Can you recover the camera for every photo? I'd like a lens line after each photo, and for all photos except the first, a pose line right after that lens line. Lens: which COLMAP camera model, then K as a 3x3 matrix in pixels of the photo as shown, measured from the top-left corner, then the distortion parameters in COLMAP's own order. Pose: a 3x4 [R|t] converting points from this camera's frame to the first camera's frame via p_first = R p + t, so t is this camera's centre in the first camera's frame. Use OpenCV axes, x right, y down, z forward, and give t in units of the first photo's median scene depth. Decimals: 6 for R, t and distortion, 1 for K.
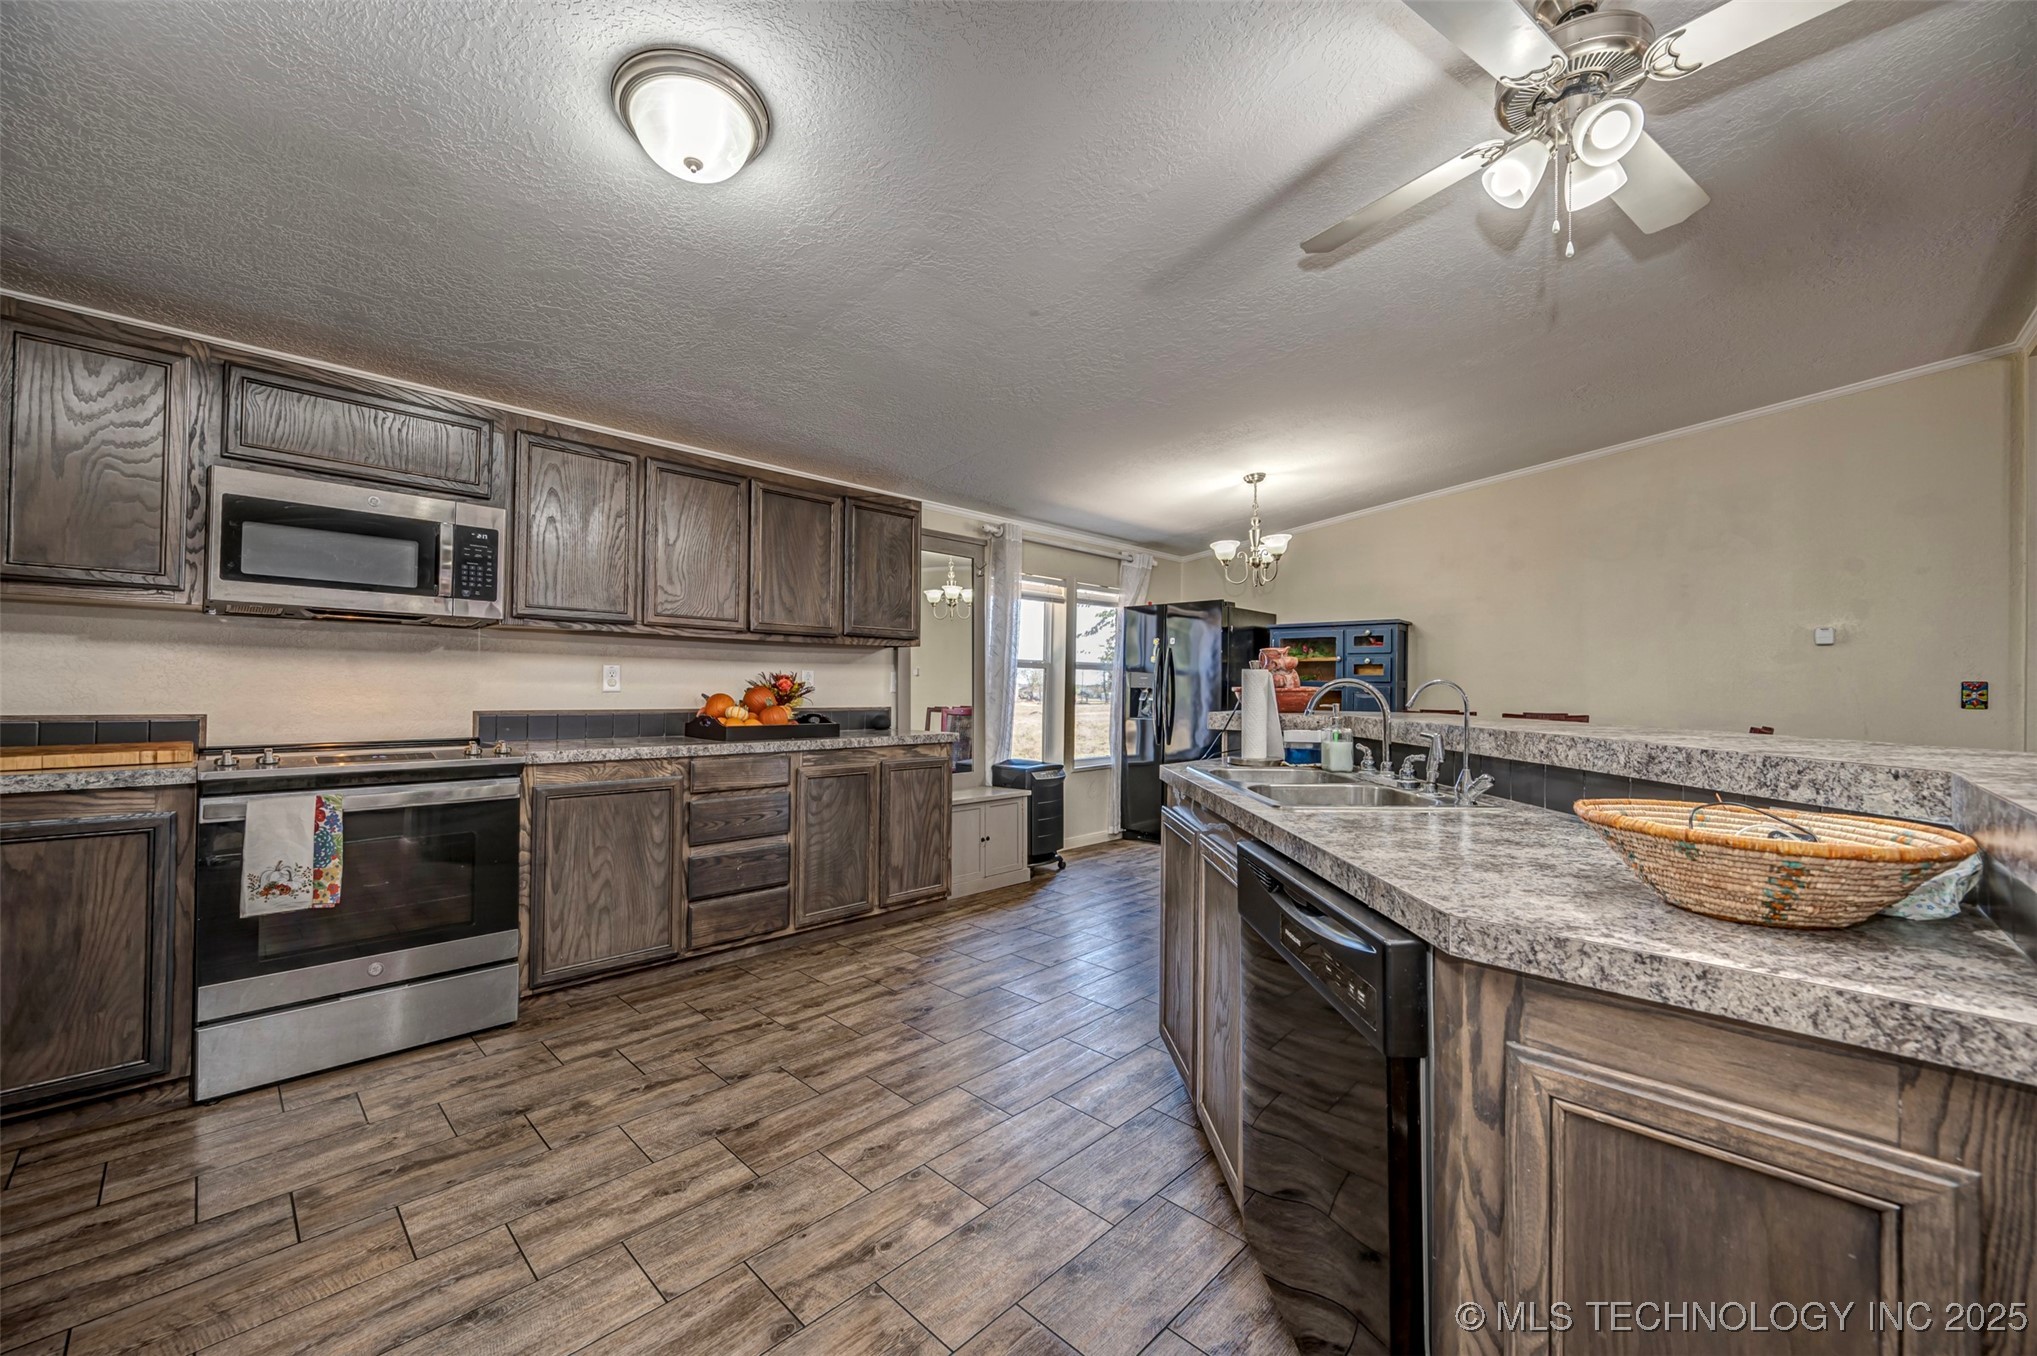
lens RADIAL K [[803.9, 0, 1015.7], [0, 803.9, 677.1], [0, 0, 1]] dist [-0.001239, -0.000048]
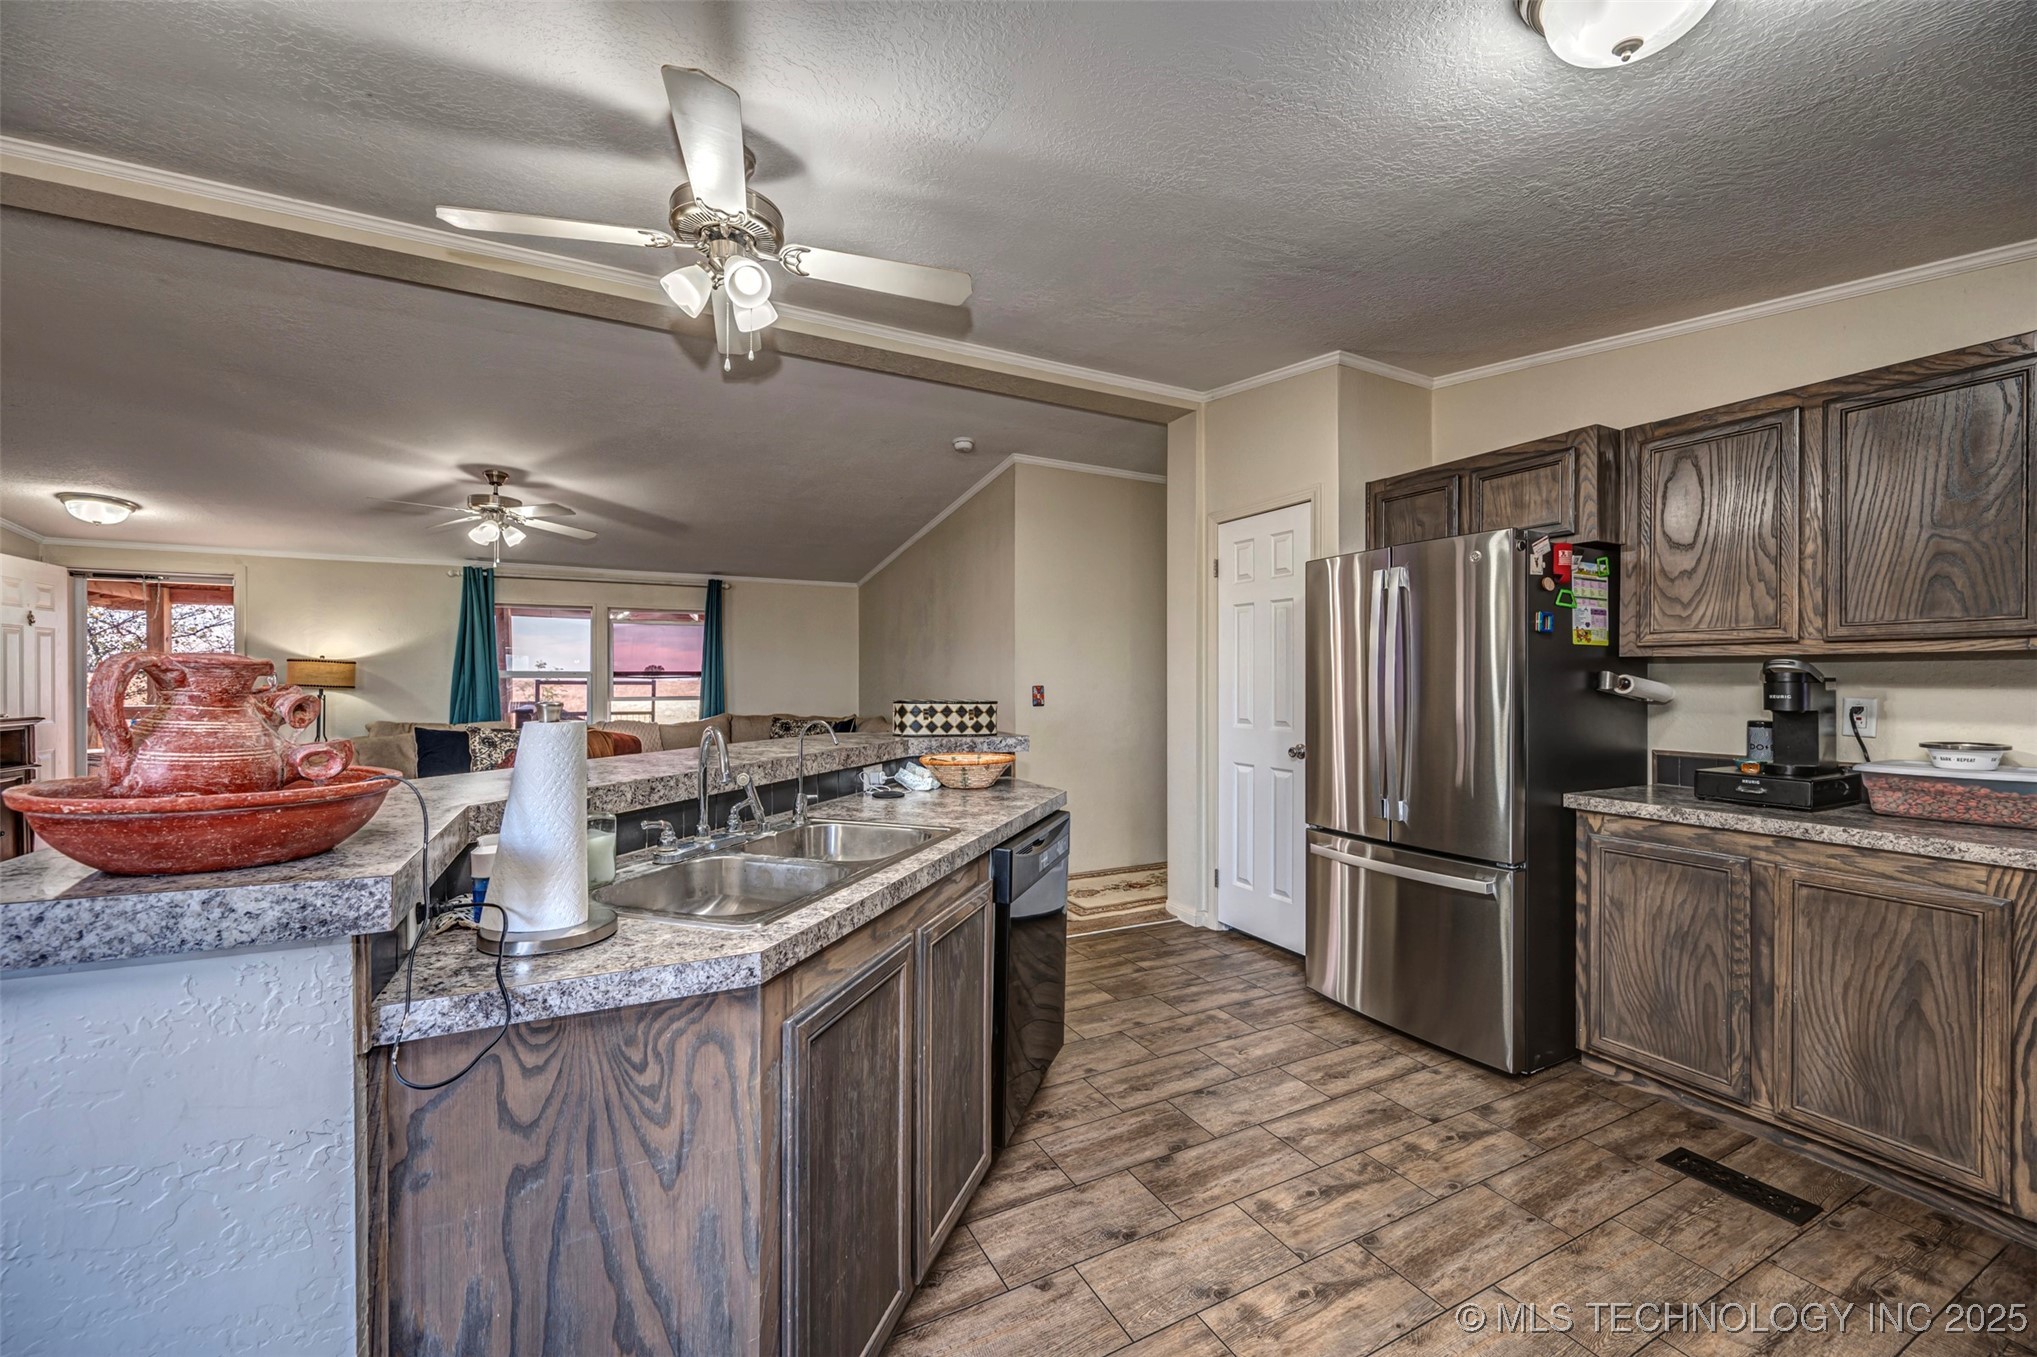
lens RADIAL K [[803.9, 0, 1014.5], [0, 803.9, 693.6], [0, 0, 1]] dist [-0.001239, -0.000048]
pose [[-0.949154, -0.012365, 0.314568, -0.118301], [-0.014638, 0.999881, -0.004866, -0.034510], [-0.314470, -0.009223, -0.949223, 1.987882]]
